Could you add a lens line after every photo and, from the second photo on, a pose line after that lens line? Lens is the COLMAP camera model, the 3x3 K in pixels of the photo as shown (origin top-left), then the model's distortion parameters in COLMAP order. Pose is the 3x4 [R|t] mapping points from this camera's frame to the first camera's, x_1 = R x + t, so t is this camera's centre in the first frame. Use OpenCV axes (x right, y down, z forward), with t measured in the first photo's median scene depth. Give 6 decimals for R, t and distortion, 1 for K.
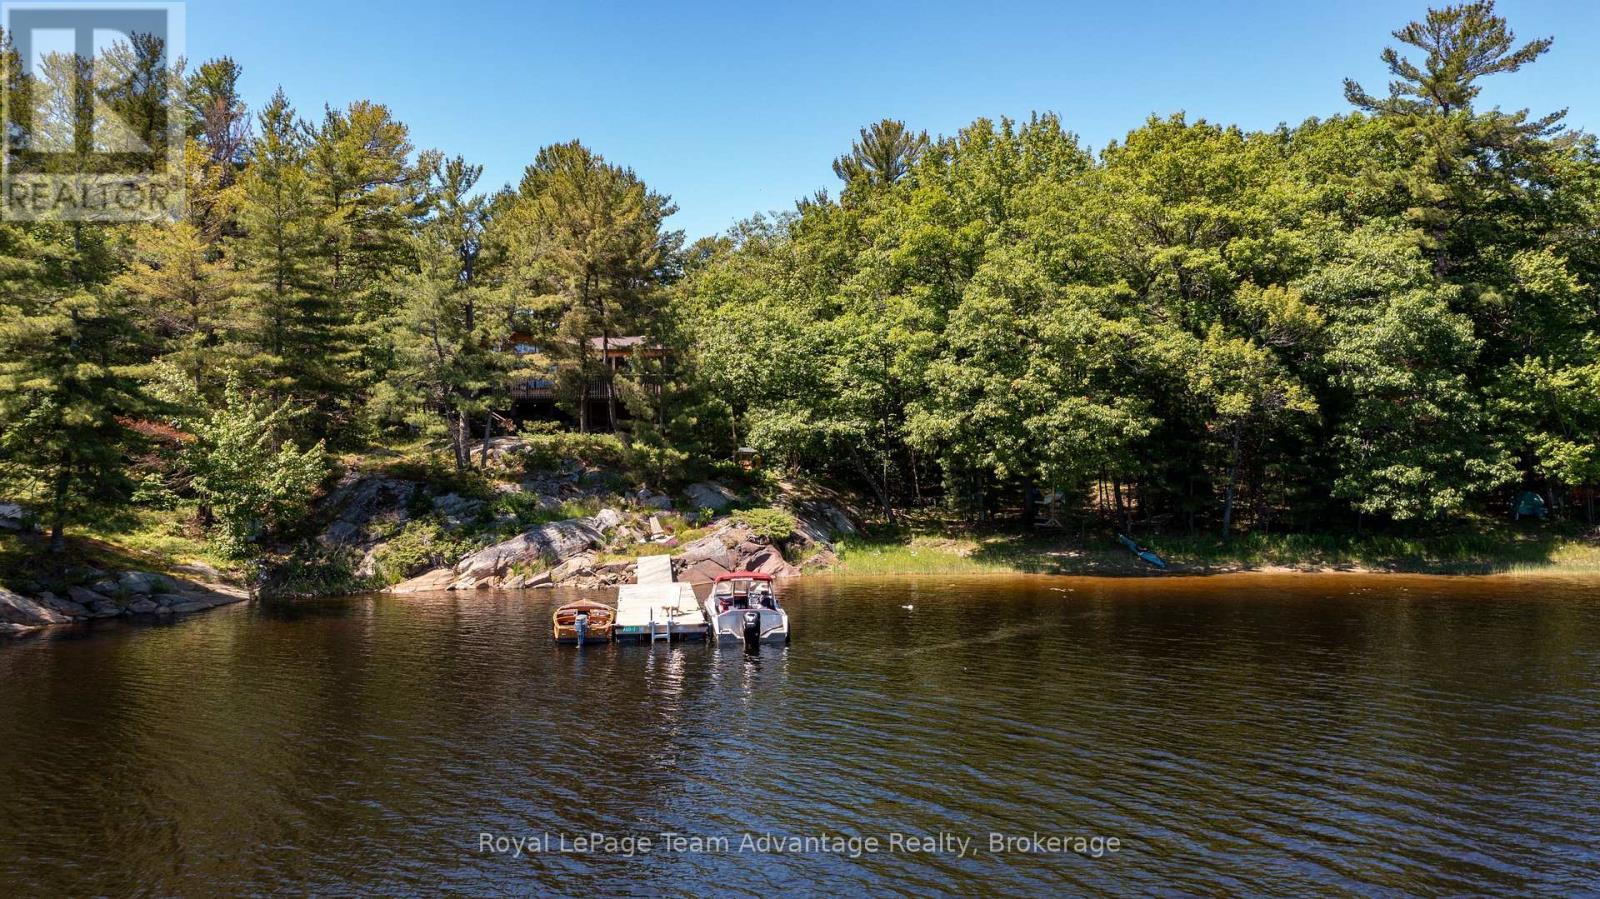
lens RADIAL K [[1288.3, 0, 800.0], [0, 1288.3, 449.5], [0, 0, 1]] dist [0.009799, 0.000388]
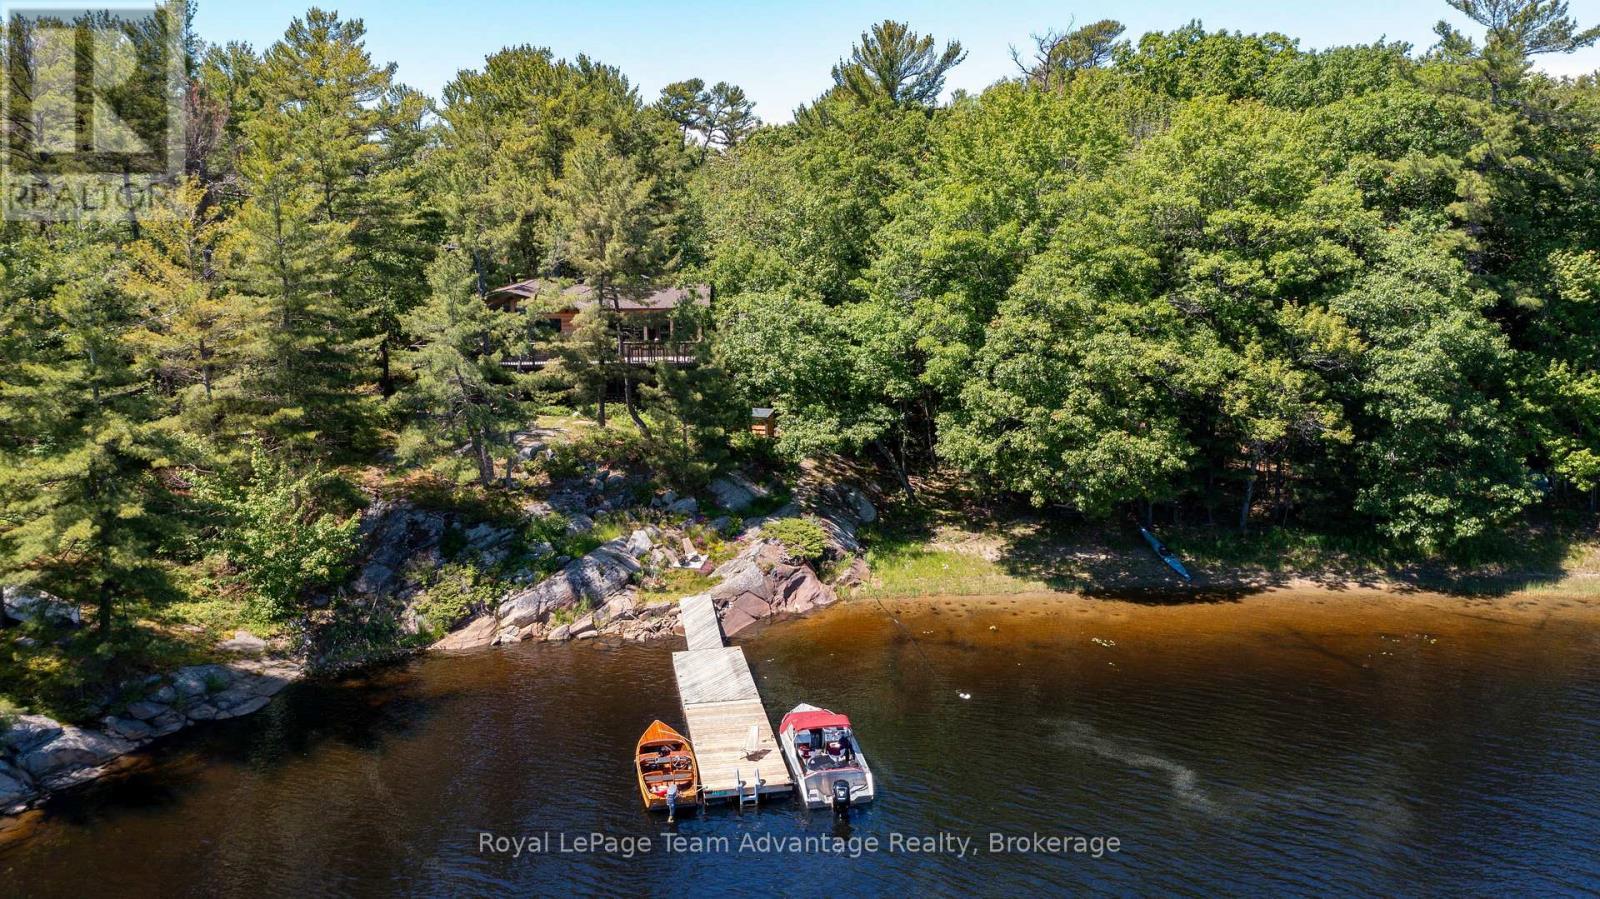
lens RADIAL K [[1288.3, 0, 800.0], [0, 1288.3, 449.5], [0, 0, 1]] dist [0.009799, 0.000388]
pose [[0.998741, -0.015609, 0.047671, -0.074863], [0.005701, 0.979514, 0.201294, -0.221915], [-0.049836, -0.200769, 0.978370, 0.035666]]
